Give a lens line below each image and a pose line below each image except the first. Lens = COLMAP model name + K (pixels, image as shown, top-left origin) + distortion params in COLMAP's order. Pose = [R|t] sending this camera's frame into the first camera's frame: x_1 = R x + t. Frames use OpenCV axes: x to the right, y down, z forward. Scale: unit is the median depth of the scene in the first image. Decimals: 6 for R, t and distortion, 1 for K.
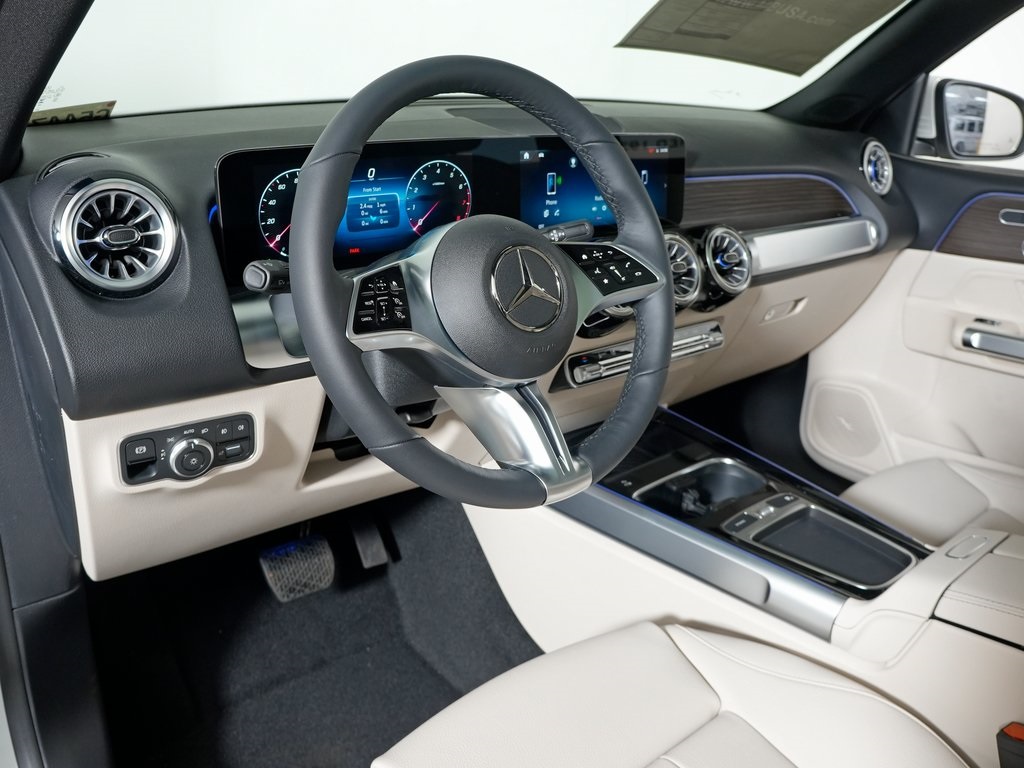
lens RADIAL K [[885.2, 0, 509.3], [0, 885.2, 387.1], [0, 0, 1]] dist [-0.159457, 0.080299]
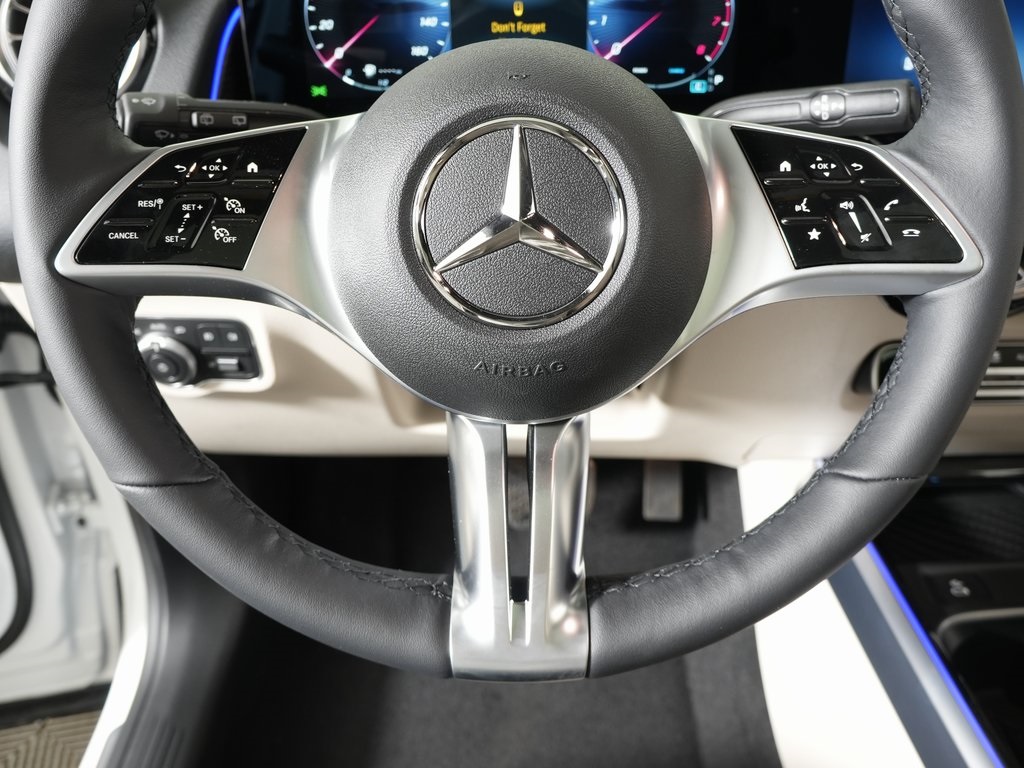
lens RADIAL K [[885.2, 0, 515.7], [0, 885.2, 383.4], [0, 0, 1]] dist [-0.159457, 0.080299]
pose [[0.766542, 0.303342, -0.566036, 0.225352], [-0.187746, 0.948756, 0.254192, -0.116752], [0.614137, -0.088578, 0.784212, 0.527760]]
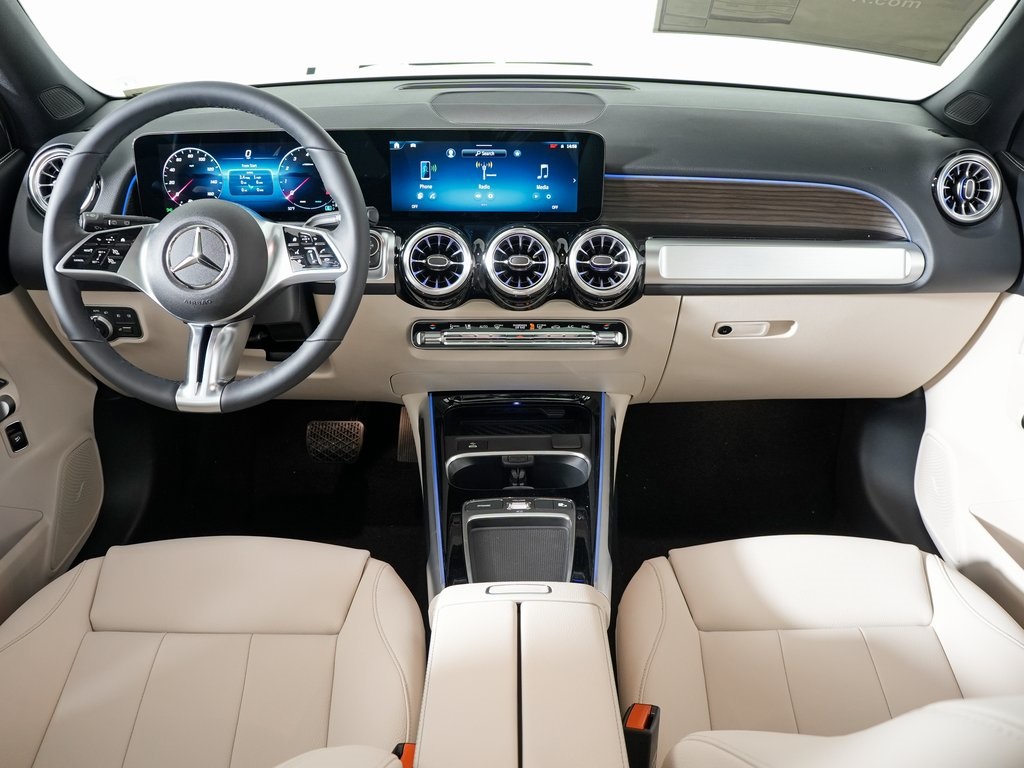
lens RADIAL K [[885.2, 0, 514.8], [0, 885.2, 377.8], [0, 0, 1]] dist [-0.159457, 0.080299]
pose [[0.777226, 0.249632, -0.577585, 0.981657], [-0.202781, 0.968333, 0.145641, -0.180612], [0.595651, 0.003928, 0.803234, 0.169390]]
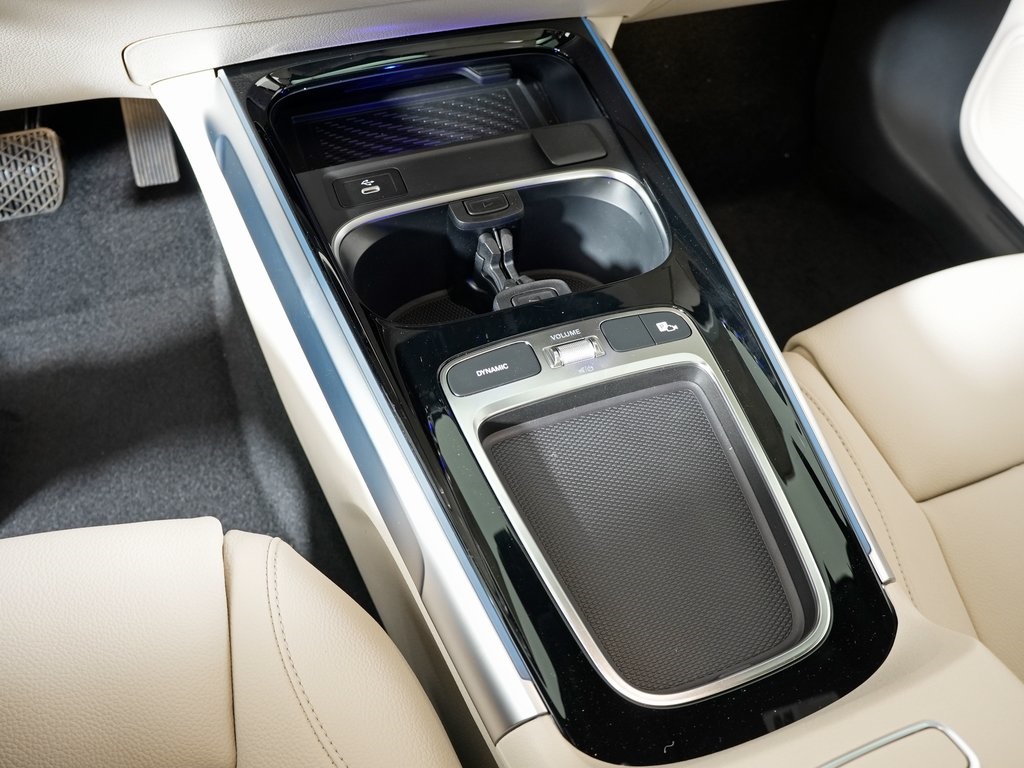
lens RADIAL K [[885.2, 0, 511.8], [0, 885.2, 381.6], [0, 0, 1]] dist [-0.159457, 0.080299]
pose [[0.947460, 0.273817, -0.165356, 0.387029], [-0.154155, 0.843815, 0.514016, -0.070738], [0.280277, -0.461520, 0.841691, 0.709427]]
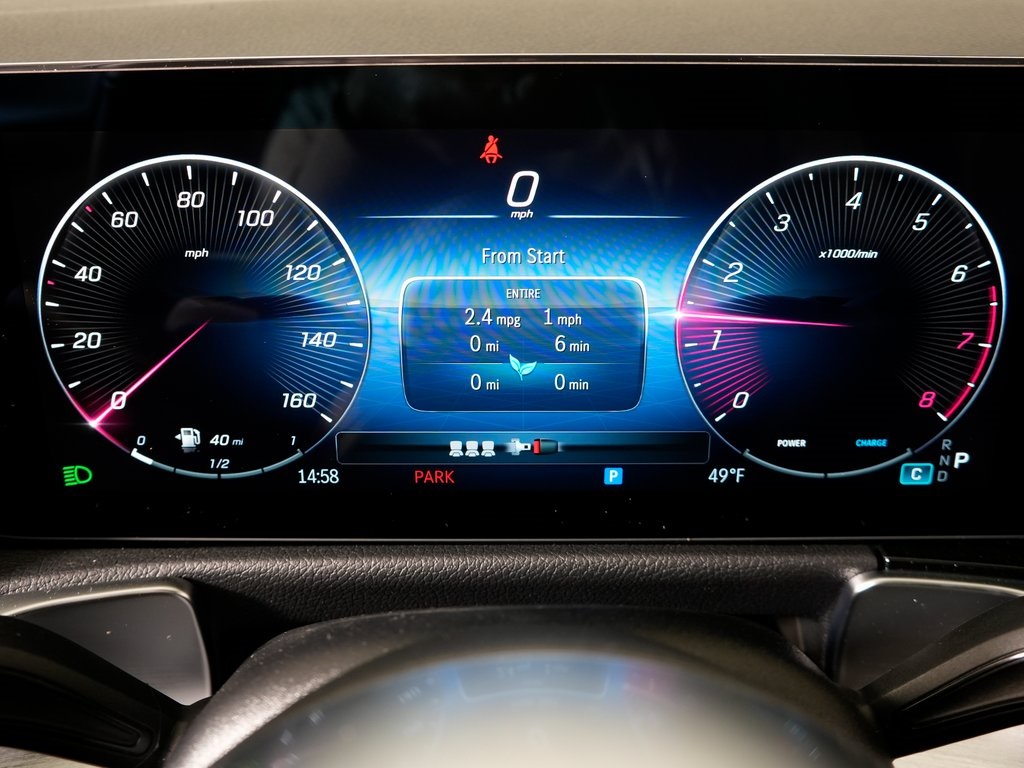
lens RADIAL K [[1048.9, 0, 516.4], [0, 1048.9, 385.0], [0, 0, 1]] dist [-0.070002, 0.000000]
pose [[0.781972, 0.221369, -0.582680, 0.020012], [-0.194770, 0.974780, 0.108947, -0.215384], [0.592102, 0.028295, 0.805366, 0.740520]]
